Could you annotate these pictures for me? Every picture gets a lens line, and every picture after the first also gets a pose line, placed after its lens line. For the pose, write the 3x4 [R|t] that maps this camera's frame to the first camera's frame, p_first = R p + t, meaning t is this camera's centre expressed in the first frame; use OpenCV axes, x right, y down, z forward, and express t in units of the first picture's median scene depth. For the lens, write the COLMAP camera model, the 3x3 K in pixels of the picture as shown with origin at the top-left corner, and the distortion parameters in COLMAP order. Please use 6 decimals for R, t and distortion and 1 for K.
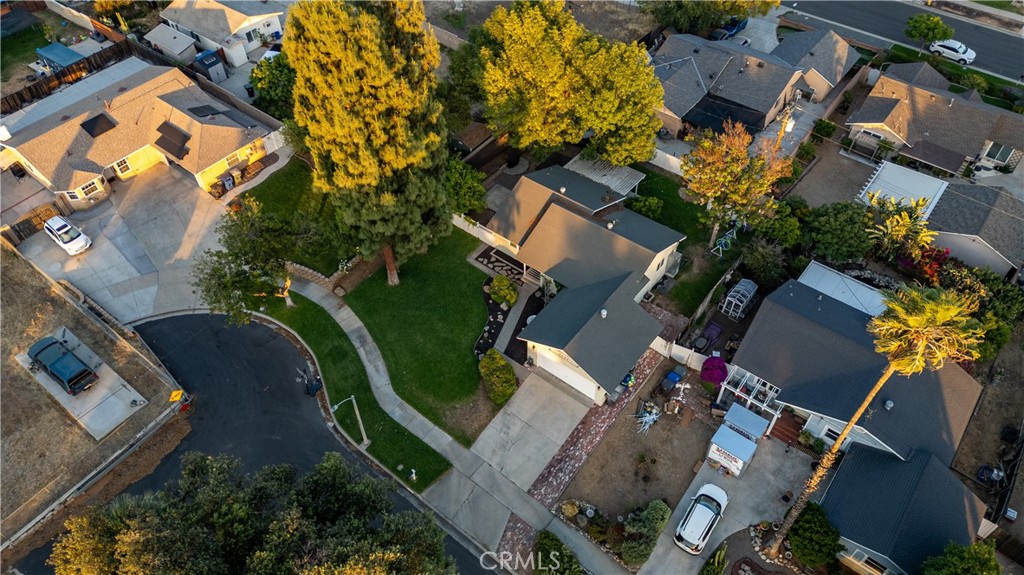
lens RADIAL K [[703.5, 0, 511.8], [0, 703.5, 288.9], [0, 0, 1]] dist [0.019823, -0.009360]
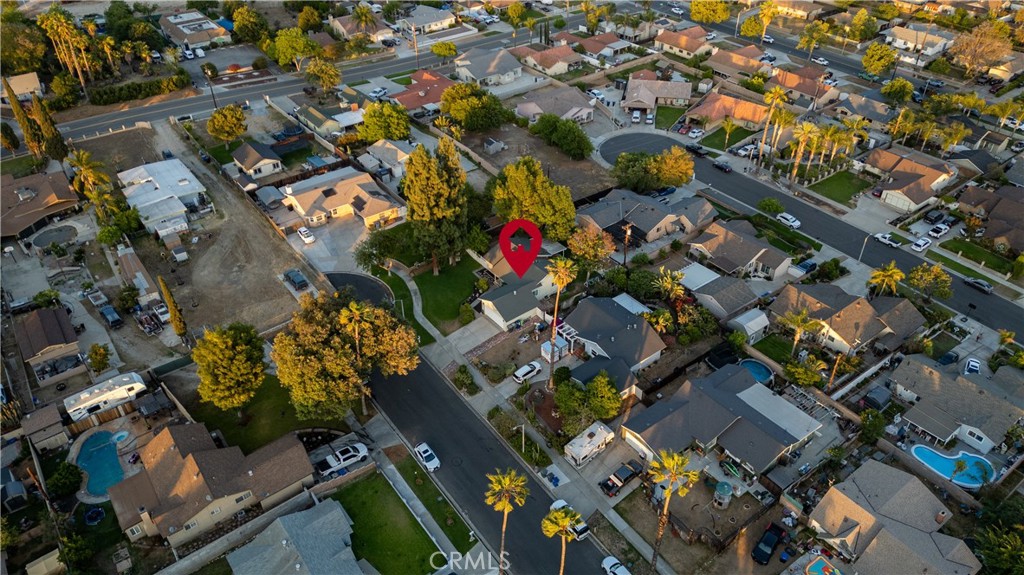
lens RADIAL K [[703.5, 0, 512.4], [0, 703.5, 286.9], [0, 0, 1]] dist [0.019823, -0.009360]
pose [[0.965969, 0.153914, -0.207881, 0.503537], [-0.193227, 0.963675, -0.184376, 0.371940], [0.171951, 0.218270, 0.960620, -1.017533]]
